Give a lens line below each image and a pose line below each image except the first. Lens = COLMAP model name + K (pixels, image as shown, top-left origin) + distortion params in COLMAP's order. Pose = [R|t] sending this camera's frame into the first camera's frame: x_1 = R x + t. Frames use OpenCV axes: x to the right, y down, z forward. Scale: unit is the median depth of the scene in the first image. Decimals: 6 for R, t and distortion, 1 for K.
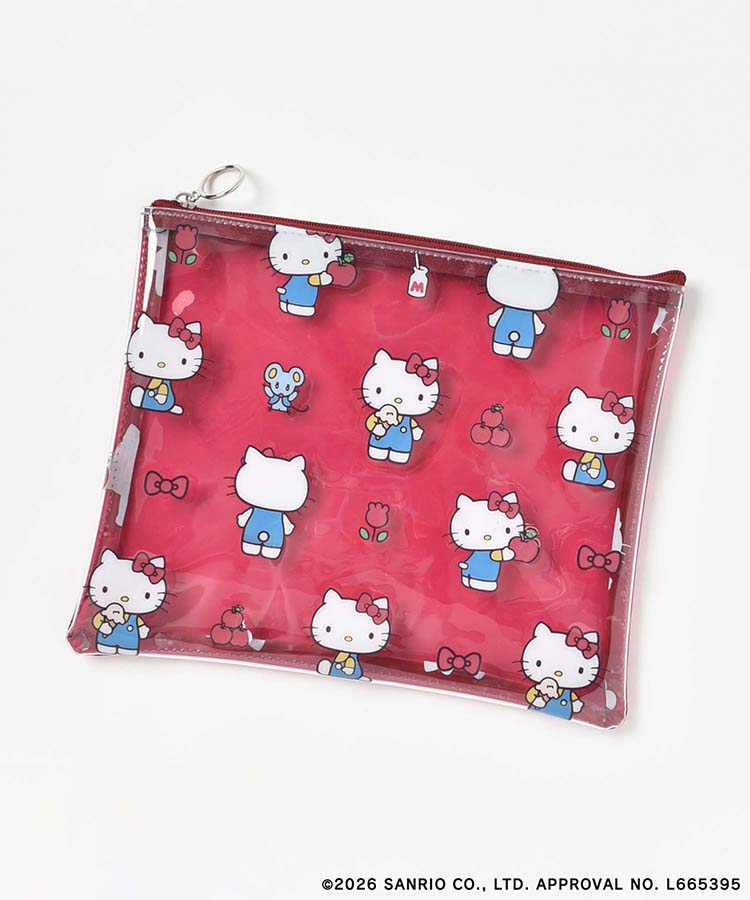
lens RADIAL K [[1375.3, 0, 378.5], [0, 1375.3, 448.2], [0, 0, 1]] dist [0.035295, 0.000000]
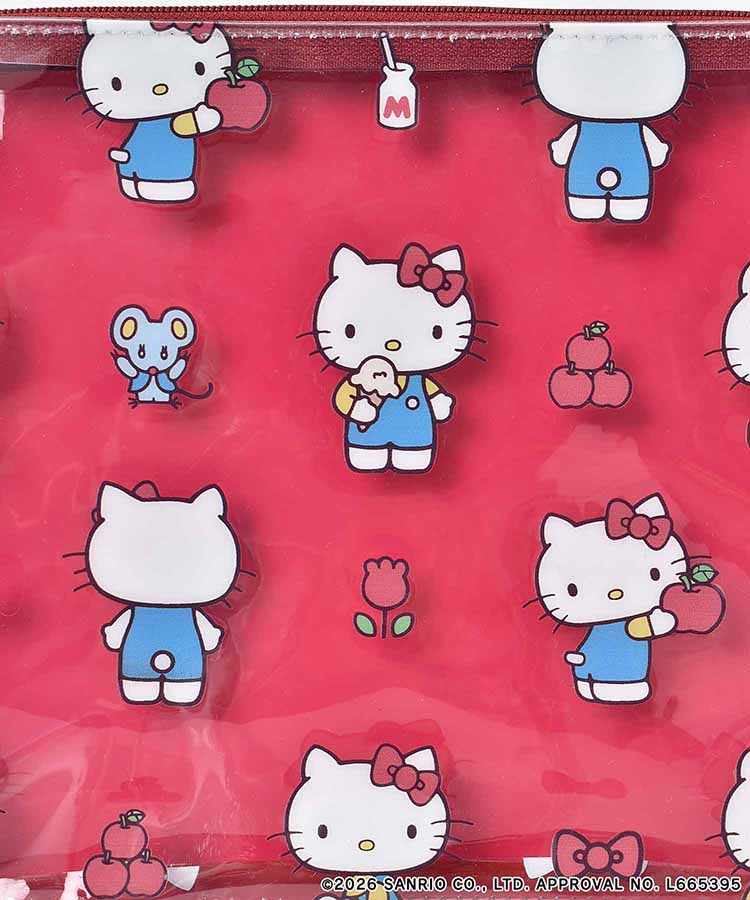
lens RADIAL K [[1562.8, 0, 370.4], [0, 1562.8, 454.0], [0, 0, 1]] dist [0.020502, 0.000000]
pose [[0.988032, -0.152155, 0.025335, -0.013428], [0.152012, 0.988350, 0.007462, -0.001838], [-0.026175, -0.003521, 0.999651, 0.446779]]
